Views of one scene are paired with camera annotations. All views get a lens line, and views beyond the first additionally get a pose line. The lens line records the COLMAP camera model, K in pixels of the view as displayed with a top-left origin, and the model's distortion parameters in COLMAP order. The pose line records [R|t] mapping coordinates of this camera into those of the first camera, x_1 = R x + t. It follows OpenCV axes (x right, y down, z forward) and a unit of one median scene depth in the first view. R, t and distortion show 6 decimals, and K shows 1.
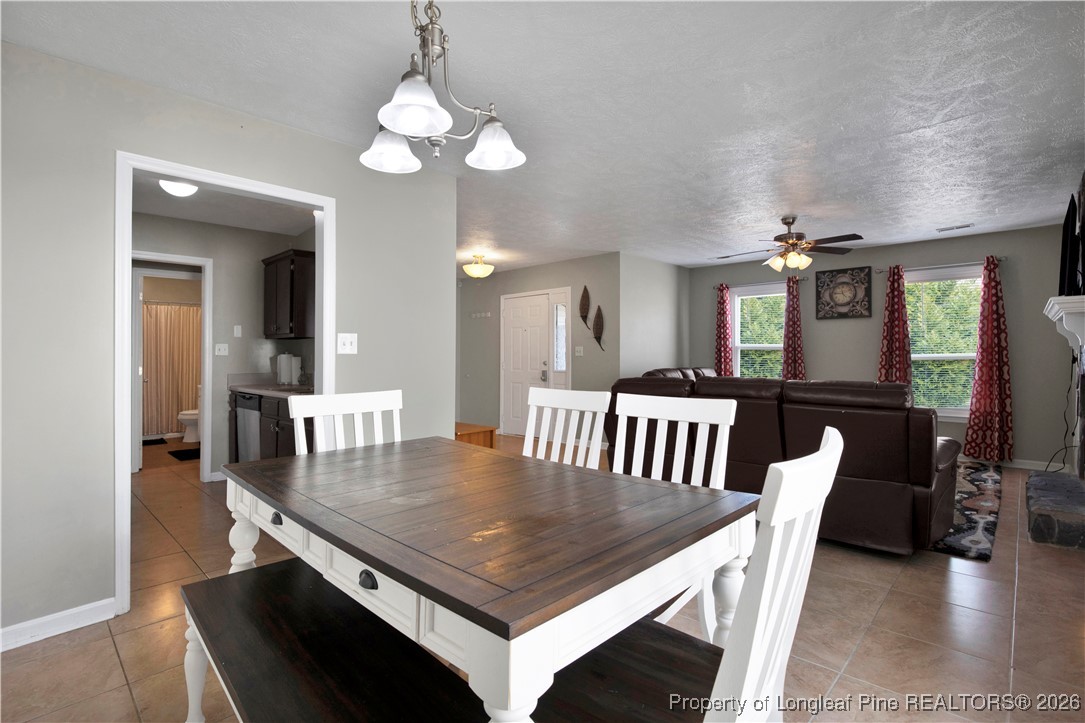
lens RADIAL K [[510.5, 0, 545.9], [0, 510.5, 353.9], [0, 0, 1]] dist [-0.001628, 0.000178]
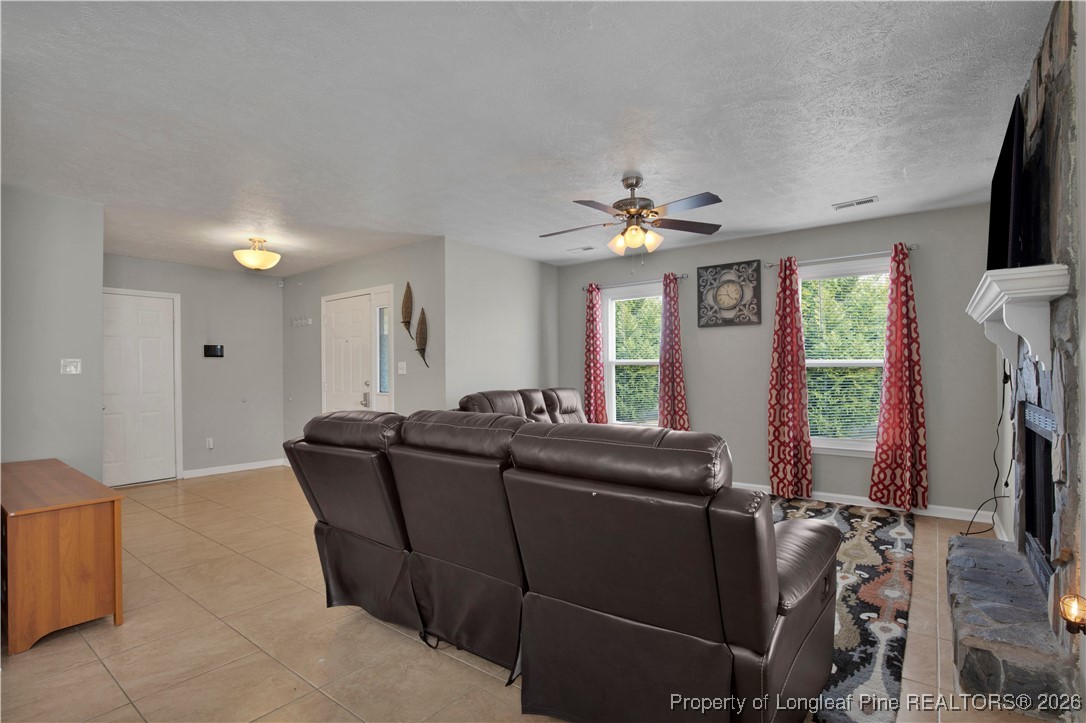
lens RADIAL K [[506.9, 0, 547.2], [0, 506.9, 367.9], [0, 0, 1]] dist [0.001554, 0.000356]
pose [[0.994968, -0.001879, 0.100172, 0.255867], [0.002633, 0.999969, -0.007388, 0.001002], [-0.100155, 0.007614, 0.994943, 0.280473]]
